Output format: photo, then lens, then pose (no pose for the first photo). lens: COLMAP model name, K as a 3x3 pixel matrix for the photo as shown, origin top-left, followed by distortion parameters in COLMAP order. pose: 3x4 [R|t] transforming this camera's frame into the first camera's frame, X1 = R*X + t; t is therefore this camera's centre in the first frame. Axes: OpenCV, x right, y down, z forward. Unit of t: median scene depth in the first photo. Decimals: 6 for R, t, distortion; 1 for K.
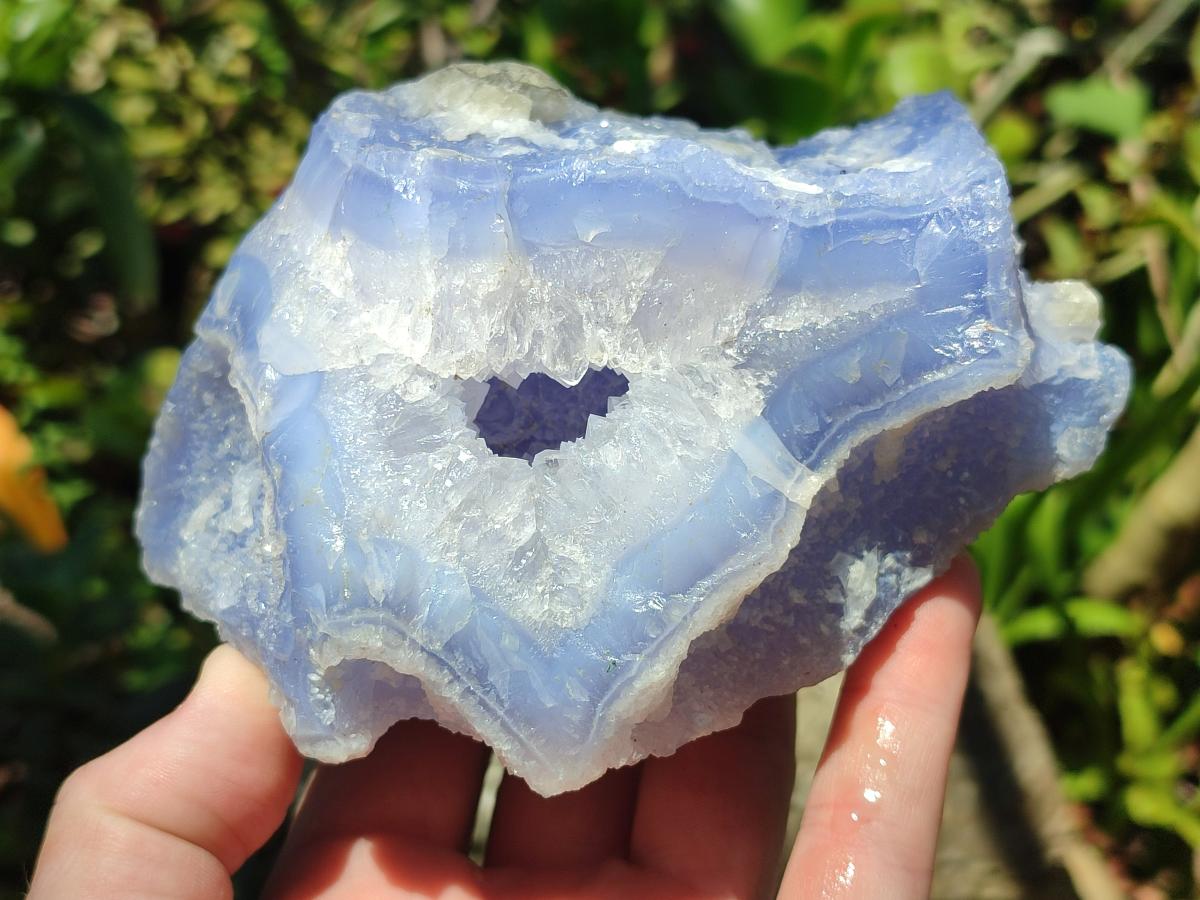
lens RADIAL K [[1894.7, 0, 600.0], [0, 1894.7, 450.0], [0, 0, 1]] dist [0.286805, -2.503664]
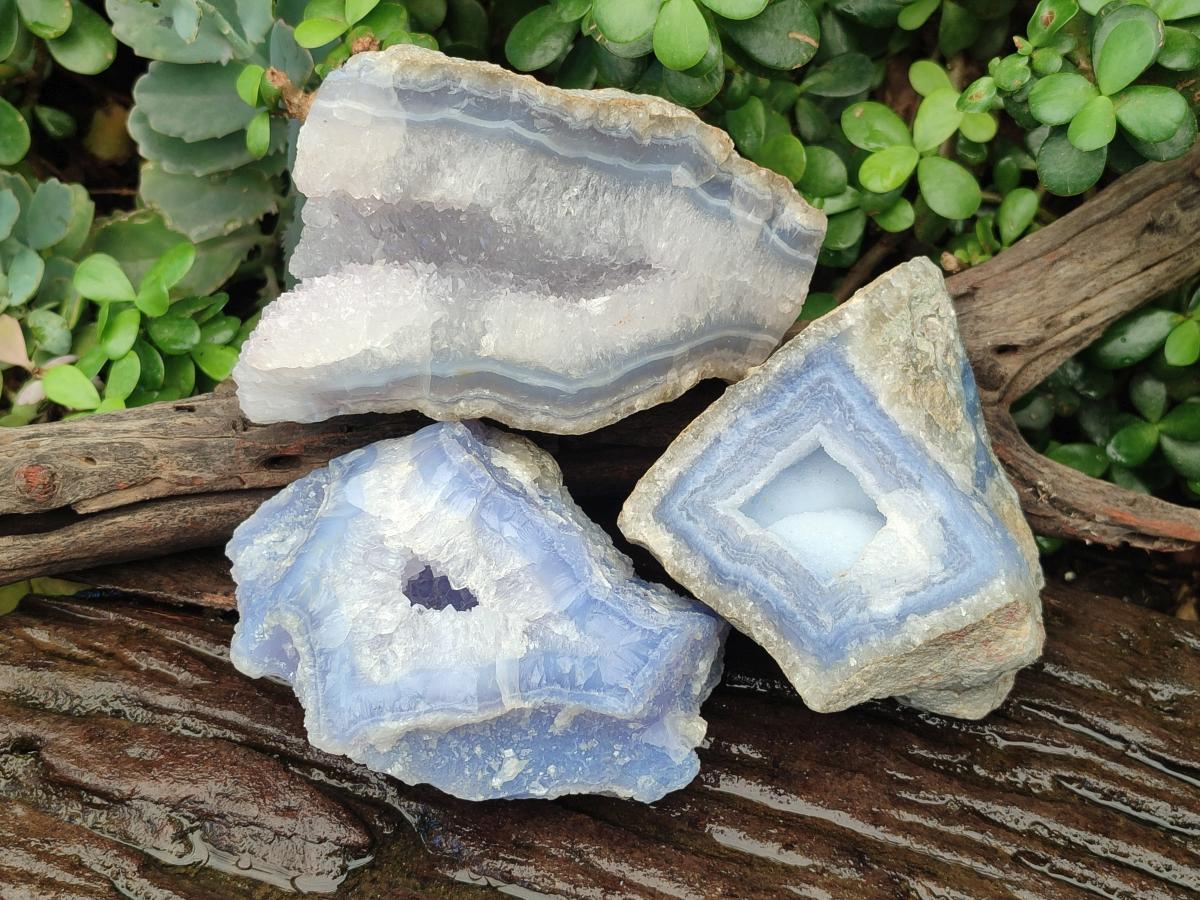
lens RADIAL K [[1894.7, 0, 600.0], [0, 1894.7, 450.0], [0, 0, 1]] dist [0.286805, -2.503664]
pose [[0.788401, 0.598742, -0.141180, 0.300930], [-0.615150, 0.768756, -0.174941, 0.108543], [0.003788, 0.224771, 0.974404, -0.978779]]
